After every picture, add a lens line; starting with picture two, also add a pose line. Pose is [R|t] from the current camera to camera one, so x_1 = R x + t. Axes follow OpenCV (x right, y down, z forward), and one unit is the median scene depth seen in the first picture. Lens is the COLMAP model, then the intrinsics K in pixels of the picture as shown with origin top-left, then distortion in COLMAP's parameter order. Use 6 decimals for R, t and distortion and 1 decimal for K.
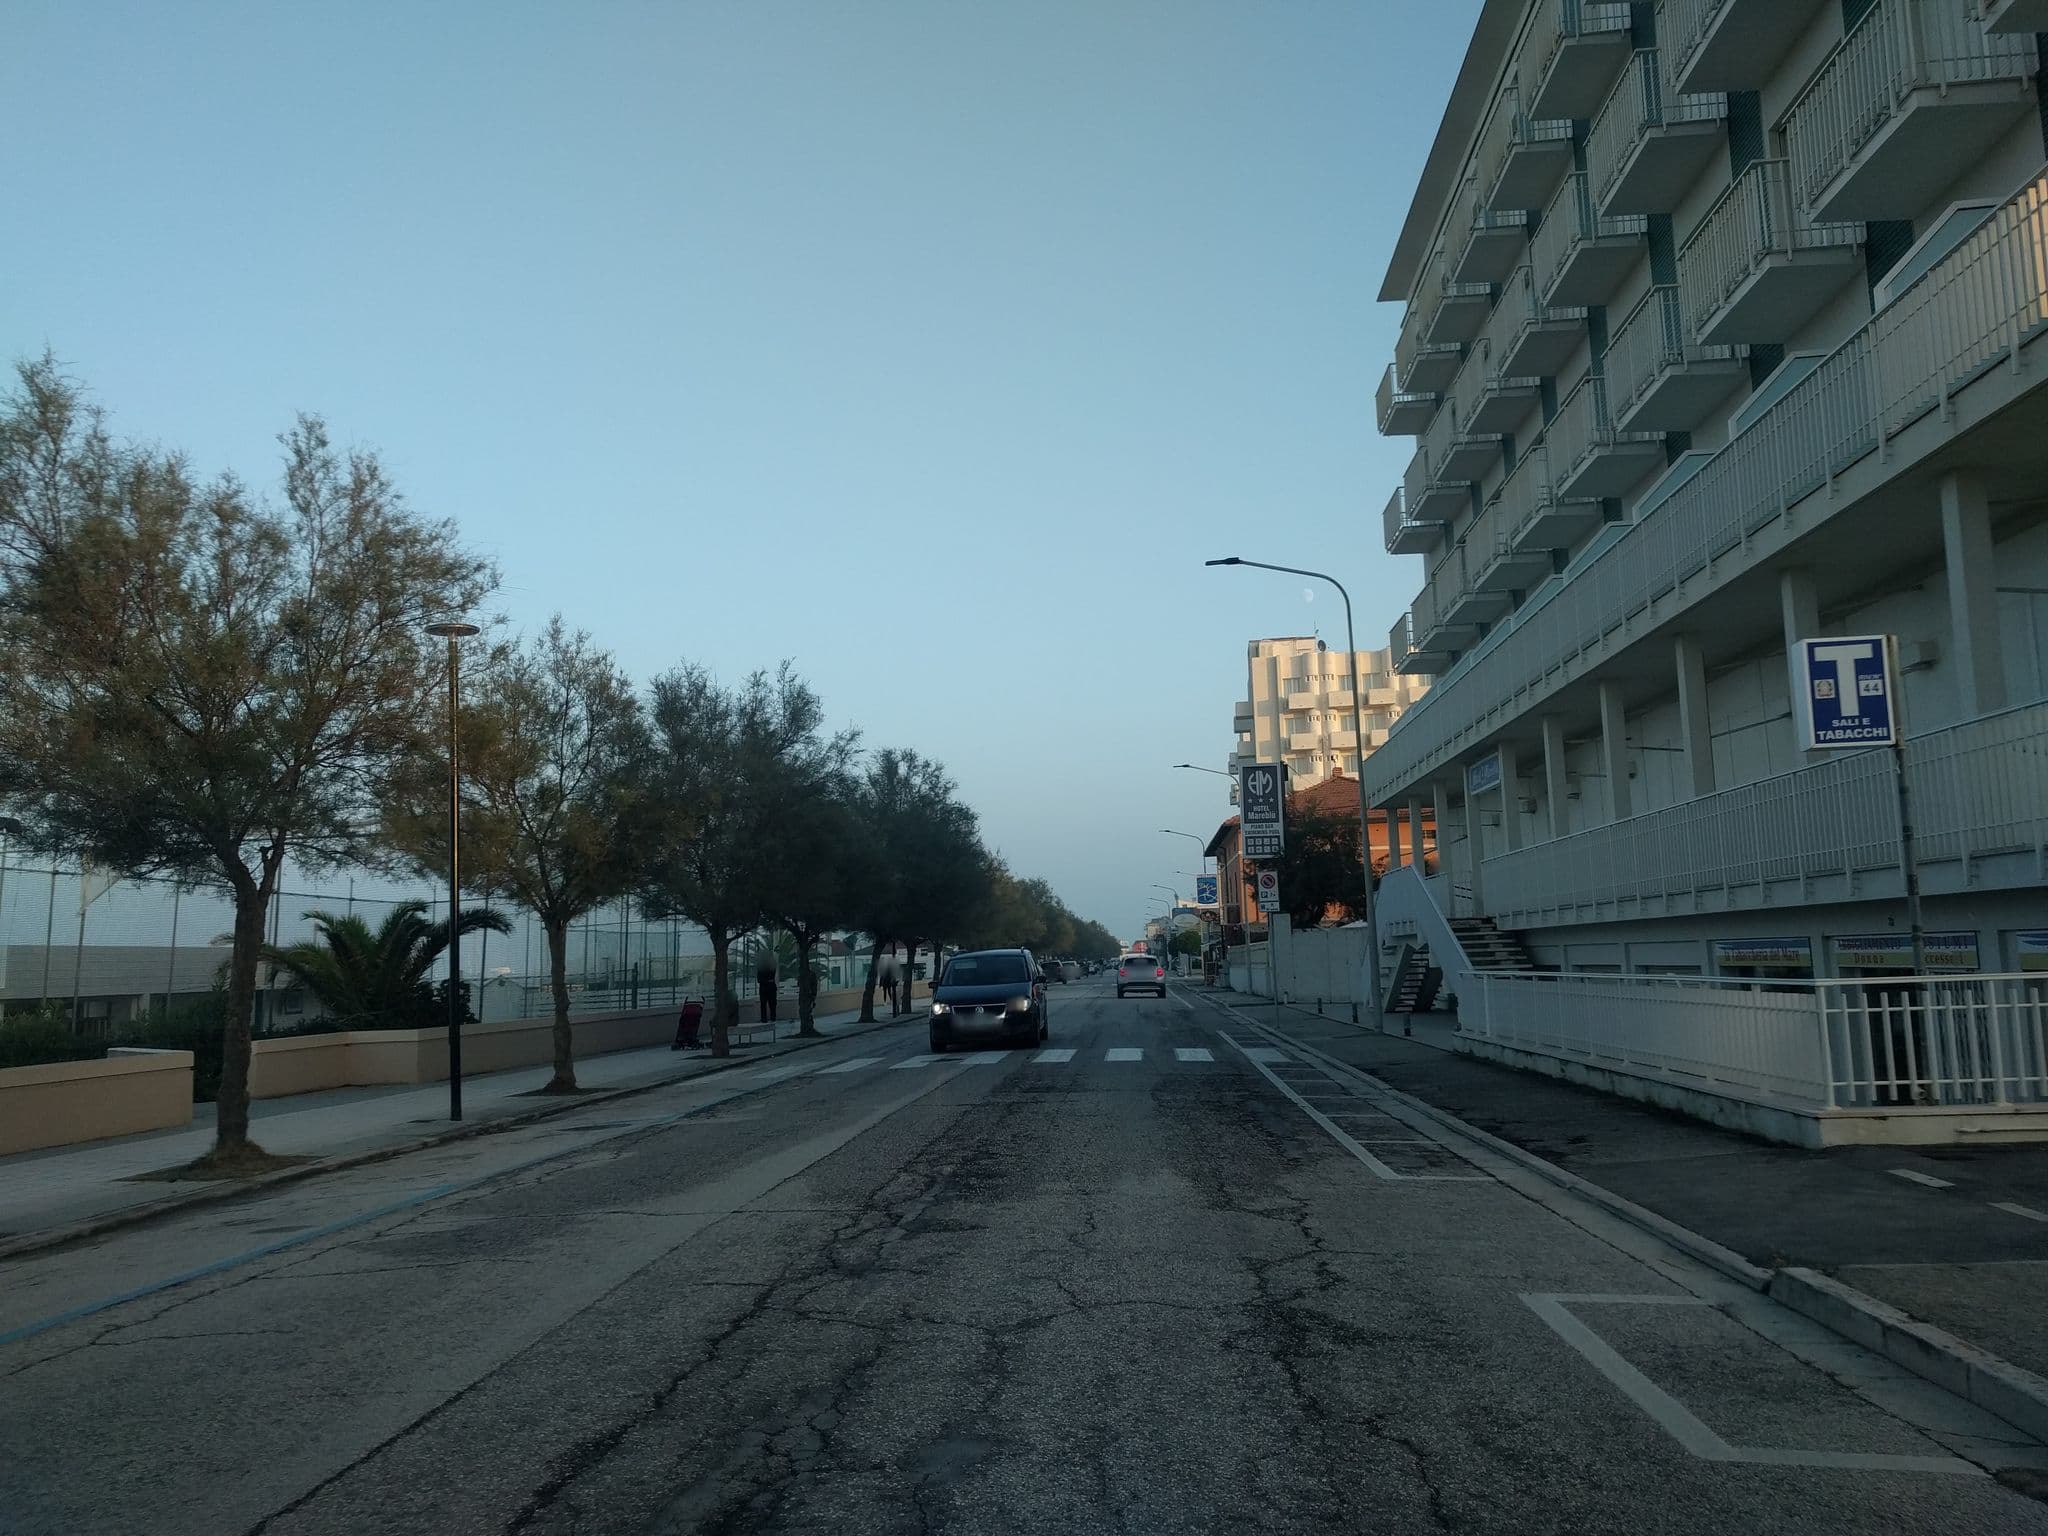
lens RADIAL K [[1527.8, 0, 1024.0], [0, 1527.8, 768.0], [0, 0, 1]] dist [0.035145, -0.056121]
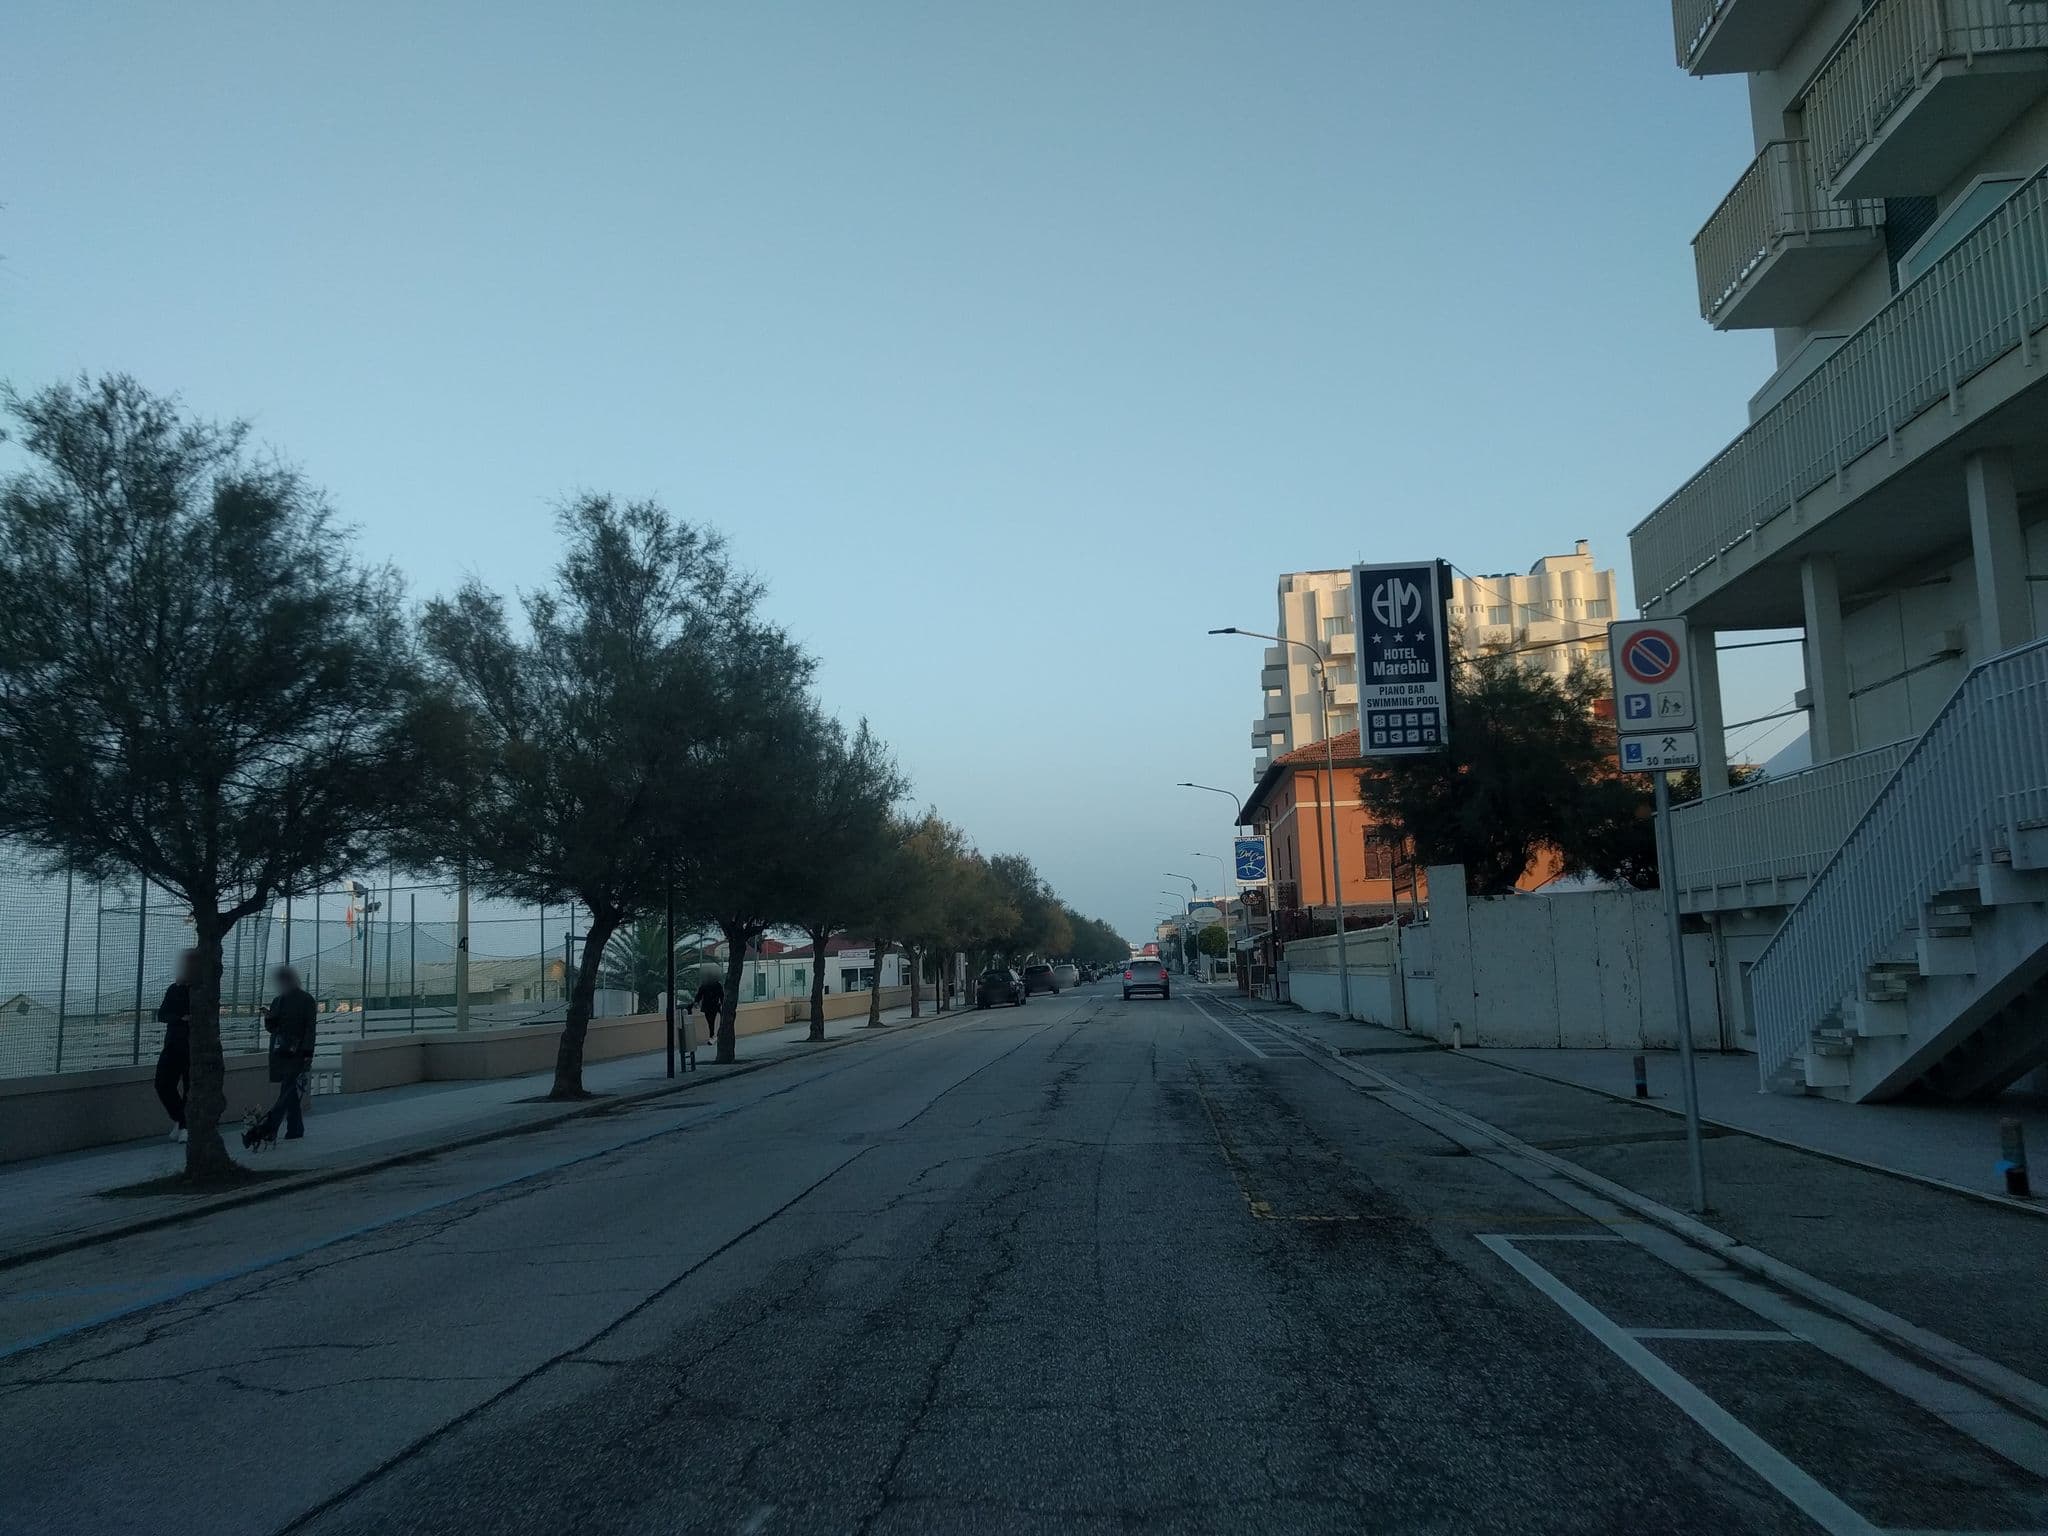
lens RADIAL K [[1480.9, 0, 1024.0], [0, 1480.9, 768.0], [0, 0, 1]] dist [-0.010671, -0.001070]
pose [[0.999942, -0.007105, -0.008069, 0.014675], [0.007054, 0.999955, -0.006354, 0.025963], [0.008114, 0.006296, 0.999947, 0.205814]]
